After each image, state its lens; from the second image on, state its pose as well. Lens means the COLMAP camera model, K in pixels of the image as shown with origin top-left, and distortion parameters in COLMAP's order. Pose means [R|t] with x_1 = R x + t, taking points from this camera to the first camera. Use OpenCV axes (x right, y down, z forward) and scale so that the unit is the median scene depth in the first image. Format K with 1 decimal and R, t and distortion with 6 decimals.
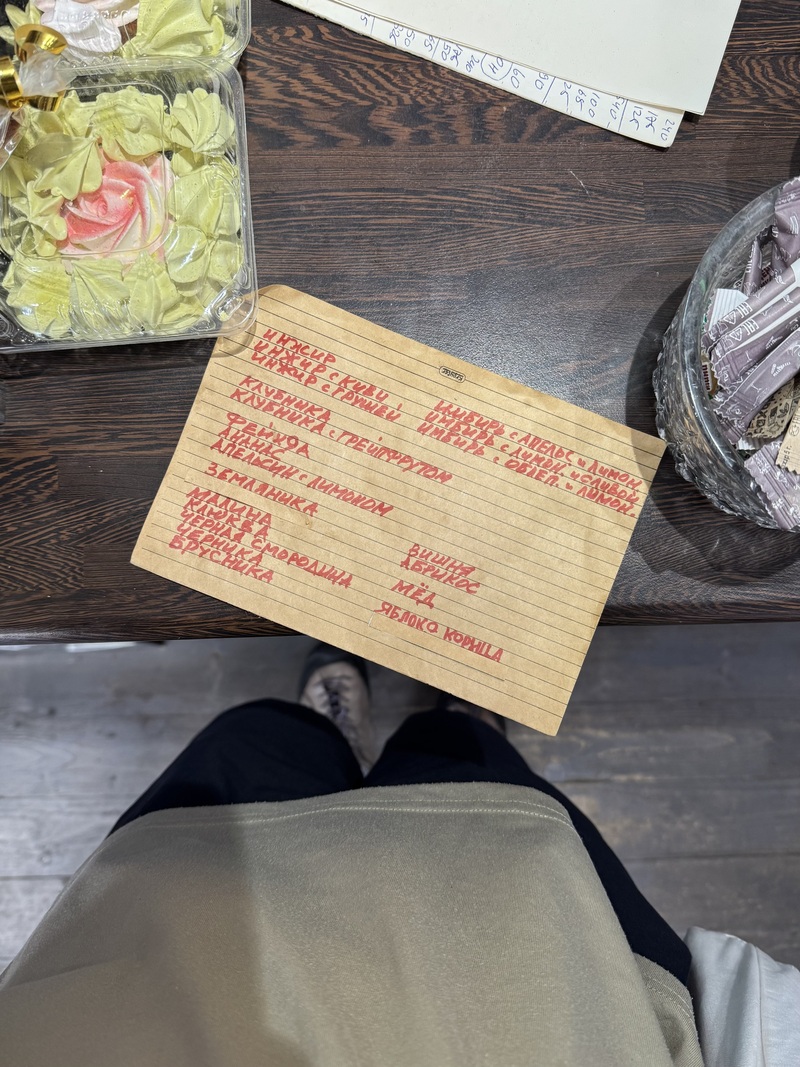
lens RADIAL K [[970.7, 0, 399.7], [0, 970.7, 533.9], [0, 0, 1]] dist [-0.005766, 0.000000]
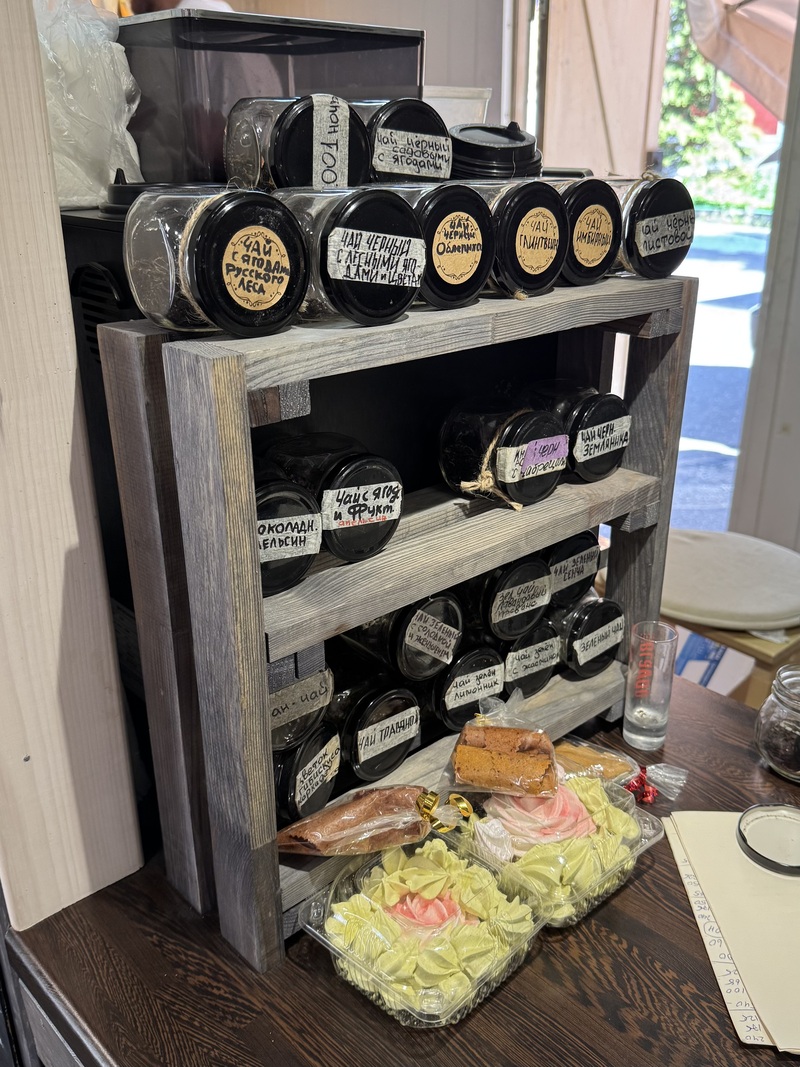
lens RADIAL K [[970.7, 0, 400.6], [0, 970.7, 534.9], [0, 0, 1]] dist [-0.005766, 0.000000]
pose [[0.658268, 0.281904, -0.698007, 0.498698], [-0.749912, 0.326484, -0.575361, 0.321877], [0.065691, 0.902185, 0.426317, -0.123737]]
